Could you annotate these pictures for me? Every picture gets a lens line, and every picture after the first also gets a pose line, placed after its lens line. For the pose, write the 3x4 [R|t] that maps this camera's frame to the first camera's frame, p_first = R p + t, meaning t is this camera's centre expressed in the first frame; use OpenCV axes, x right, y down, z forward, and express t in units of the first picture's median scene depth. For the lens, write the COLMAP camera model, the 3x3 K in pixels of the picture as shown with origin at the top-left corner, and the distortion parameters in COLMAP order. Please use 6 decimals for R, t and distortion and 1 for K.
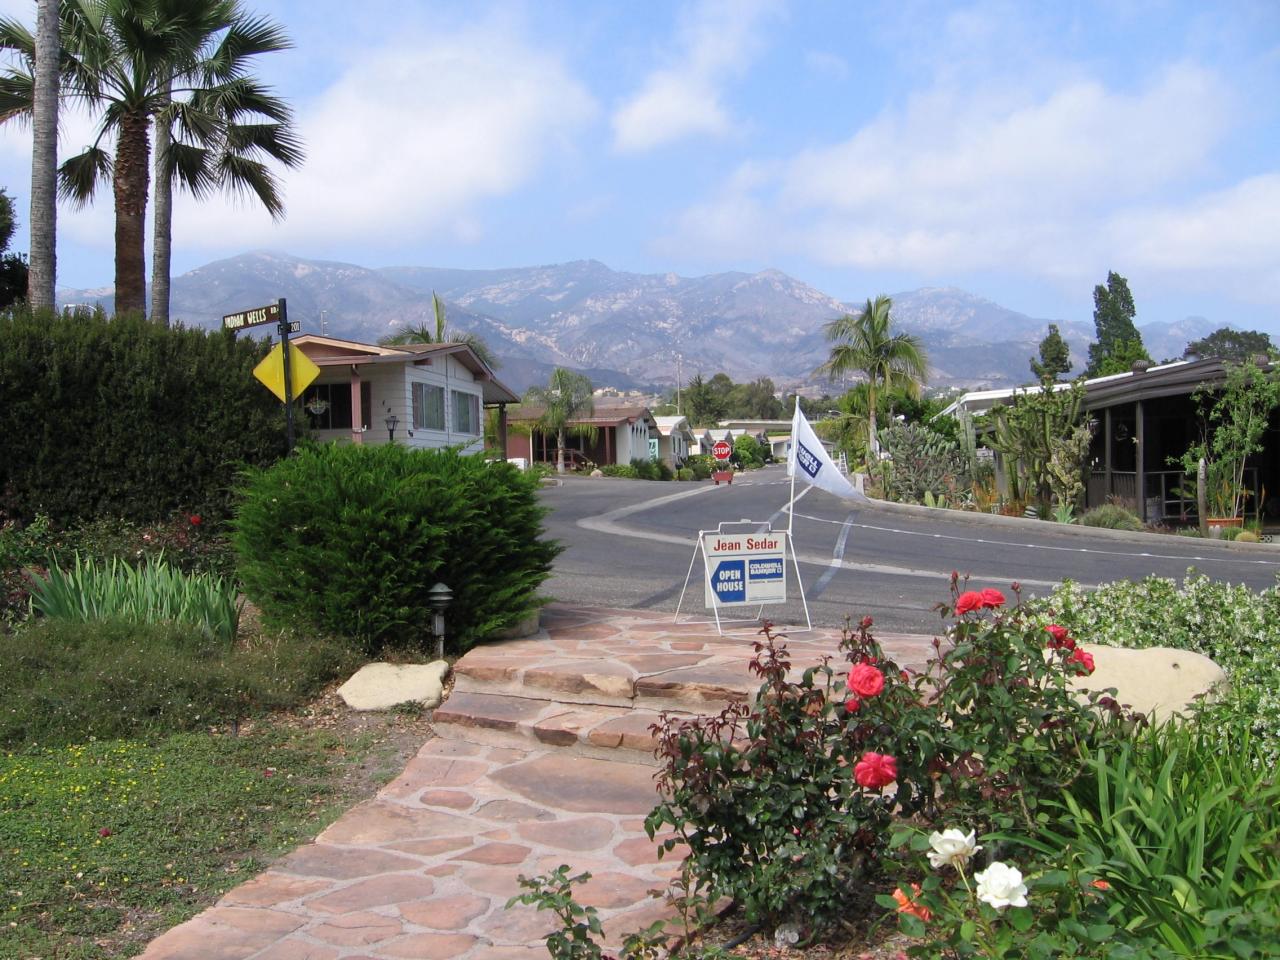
lens RADIAL K [[1344.8, 0, 609.6], [0, 1344.8, 508.2], [0, 0, 1]] dist [-0.142228, 0.106660]
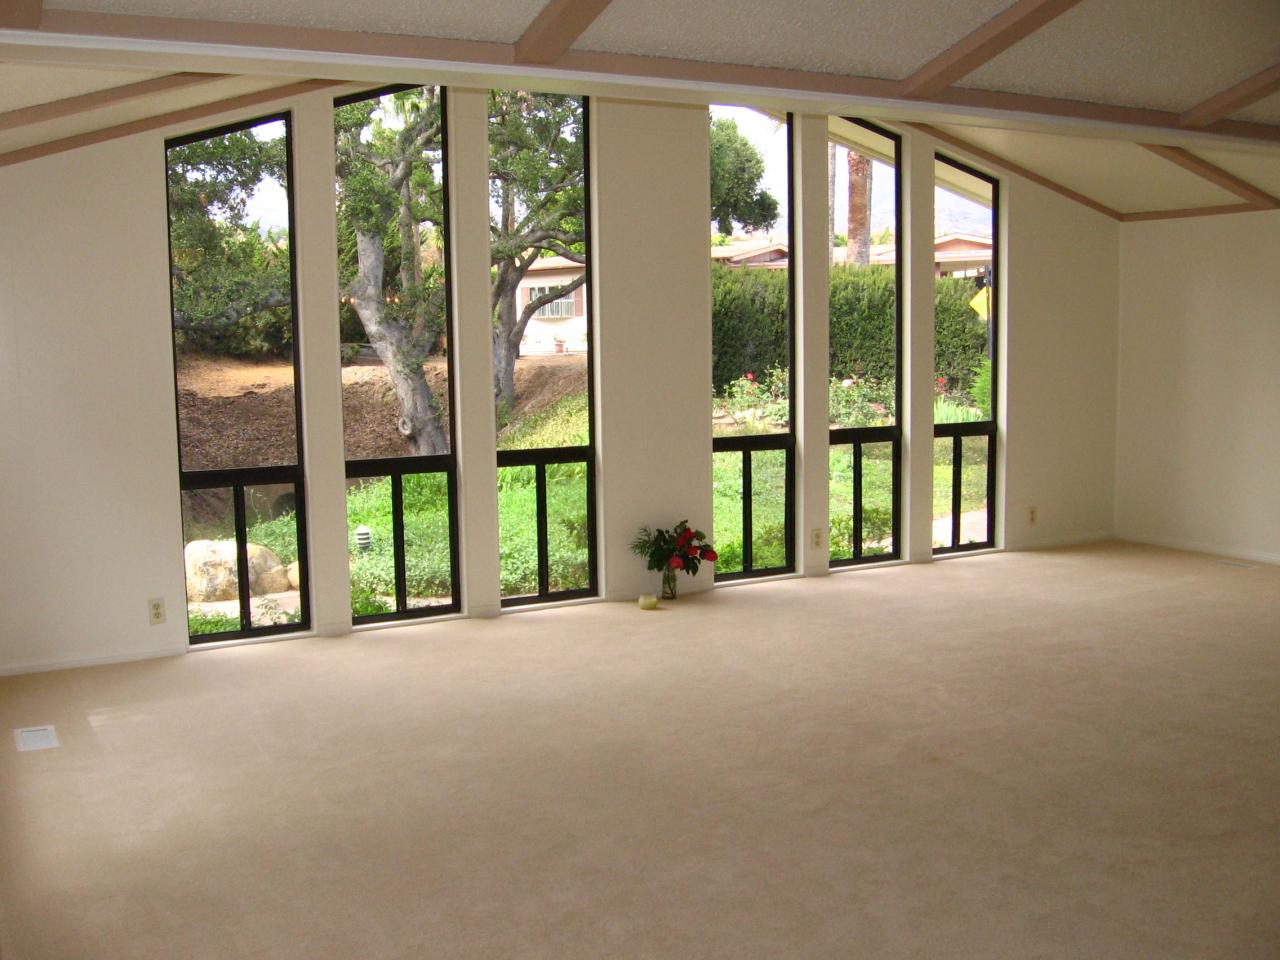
lens RADIAL K [[1344.8, 0, 609.6], [0, 1344.8, 508.2], [0, 0, 1]] dist [-0.142228, 0.106660]
pose [[0.905172, 0.063586, -0.420262, 0.055804], [-0.015378, 0.992999, 0.117121, -0.017850], [0.424766, -0.099552, 0.899813, -0.654627]]
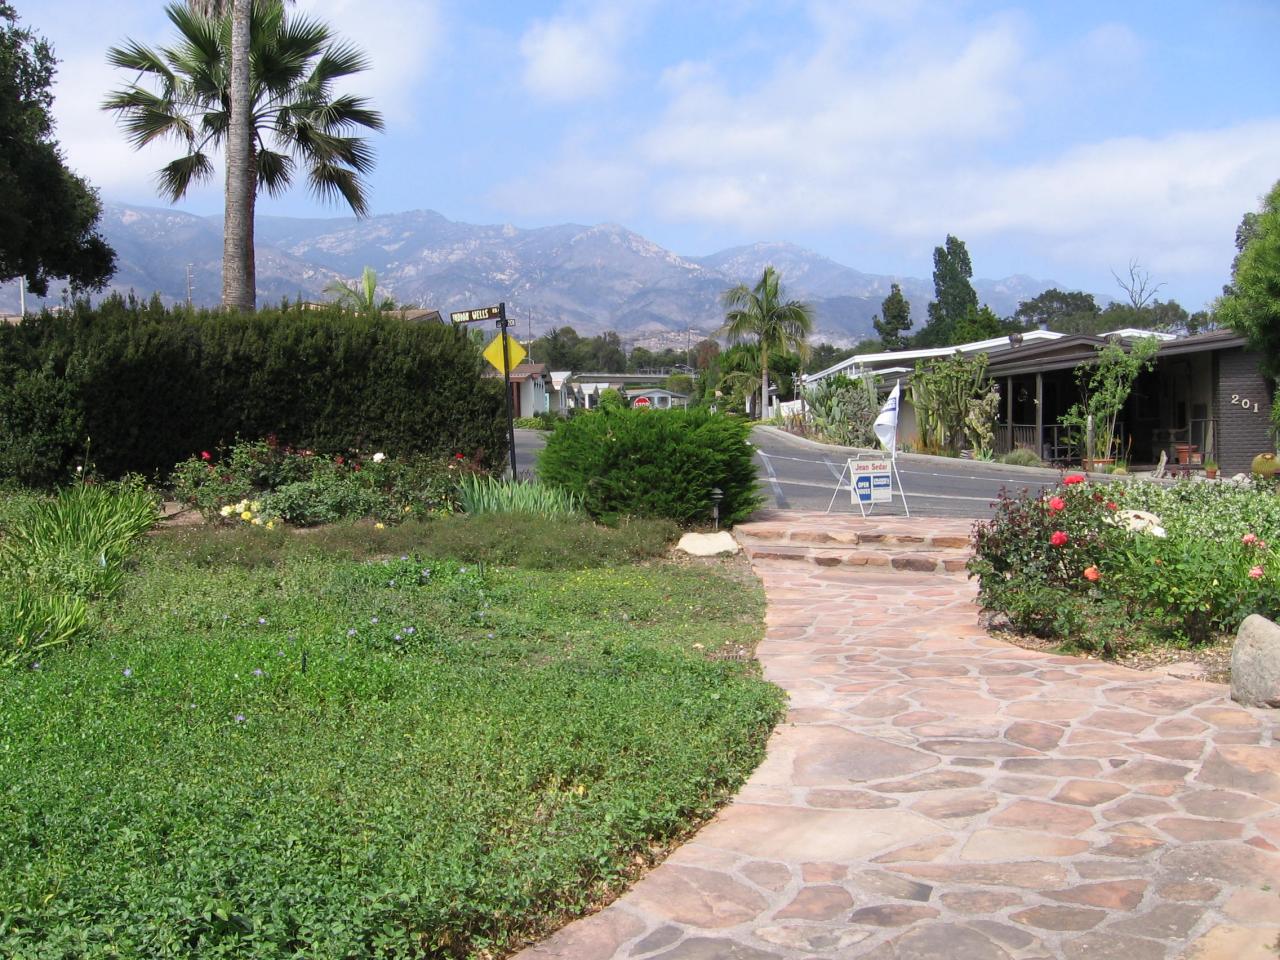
lens RADIAL K [[1344.8, 0, 609.6], [0, 1344.8, 508.2], [0, 0, 1]] dist [-0.142228, 0.106660]
pose [[0.992727, -0.005977, 0.120236, -0.211406], [0.001716, 0.999368, 0.035515, 0.009029], [-0.120372, -0.035050, 0.992110, -0.315499]]
